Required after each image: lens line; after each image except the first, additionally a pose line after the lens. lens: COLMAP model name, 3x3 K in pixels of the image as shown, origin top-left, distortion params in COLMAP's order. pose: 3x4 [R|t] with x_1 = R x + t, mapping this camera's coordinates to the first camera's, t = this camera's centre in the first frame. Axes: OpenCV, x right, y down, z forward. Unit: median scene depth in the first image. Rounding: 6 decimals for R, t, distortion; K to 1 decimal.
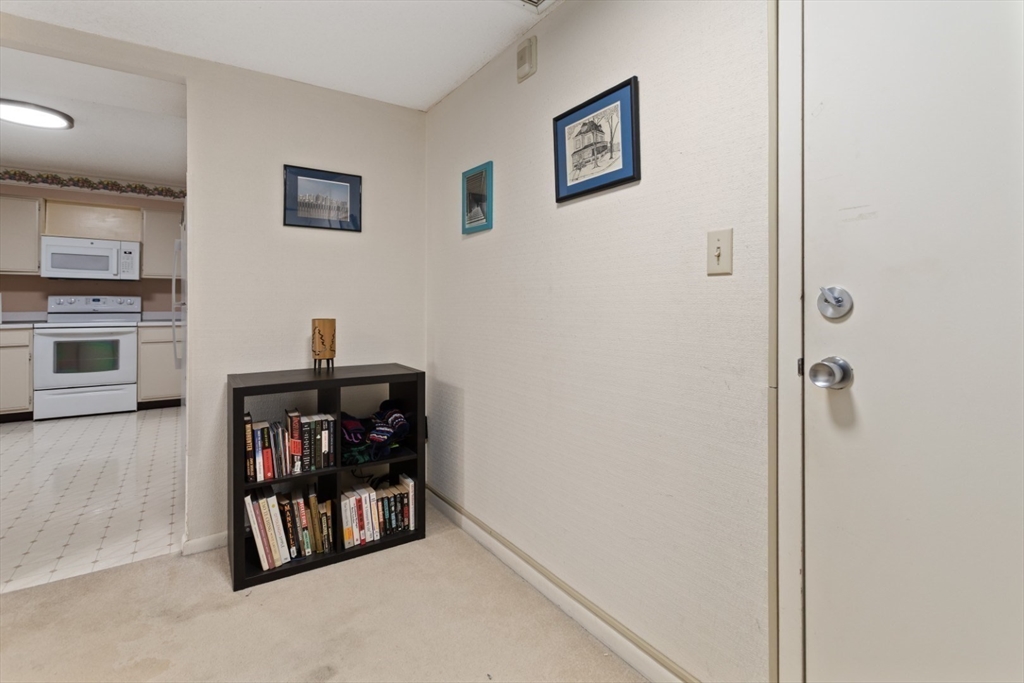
lens RADIAL K [[485.6, 0, 519.7], [0, 485.6, 313.1], [0, 0, 1]] dist [0.001102, 0.000201]
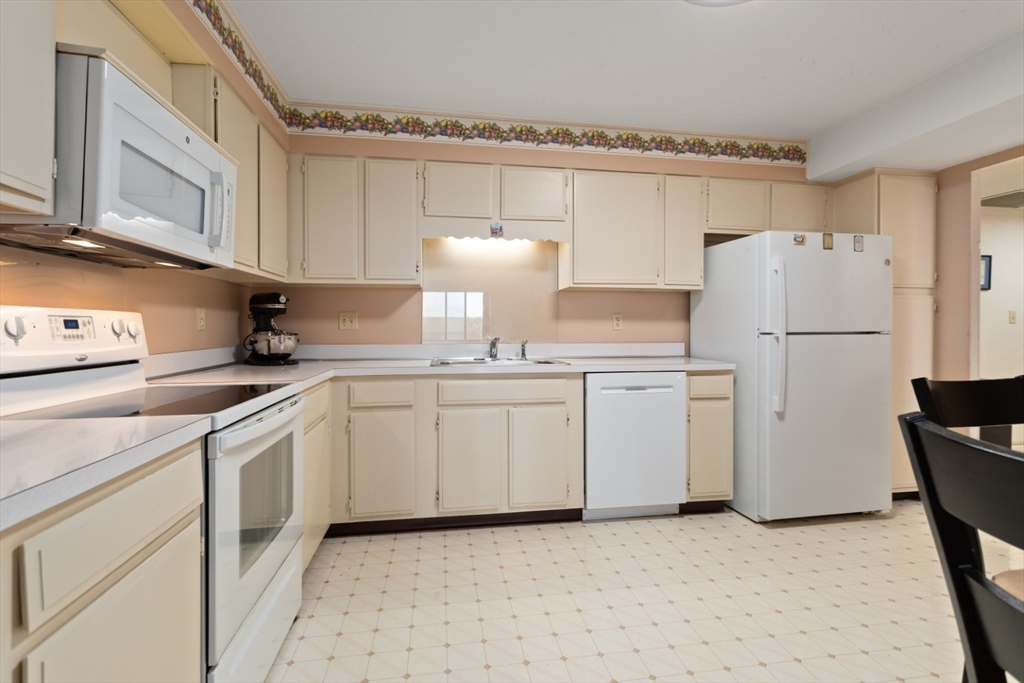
lens RADIAL K [[485.6, 0, 519.7], [0, 485.6, 313.1], [0, 0, 1]] dist [0.001102, 0.000201]
pose [[0.422882, 0.000526, 0.906185, -3.429613], [-0.003573, 0.999993, 0.001087, -0.113770], [-0.906178, -0.003697, 0.422881, 2.180869]]
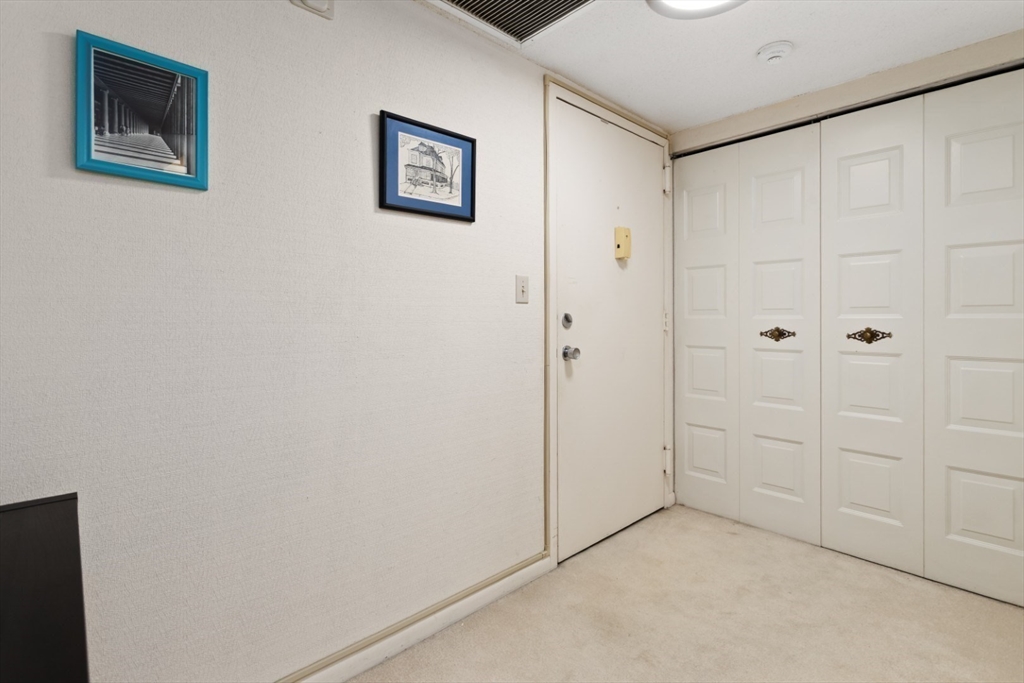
lens RADIAL K [[485.6, 0, 519.7], [0, 485.6, 313.1], [0, 0, 1]] dist [0.001102, 0.000201]
pose [[-0.151117, -0.009614, 0.988469, -0.932828], [-0.000462, 0.999953, 0.009655, -0.048100], [-0.988516, 0.001002, -0.151114, 0.985824]]
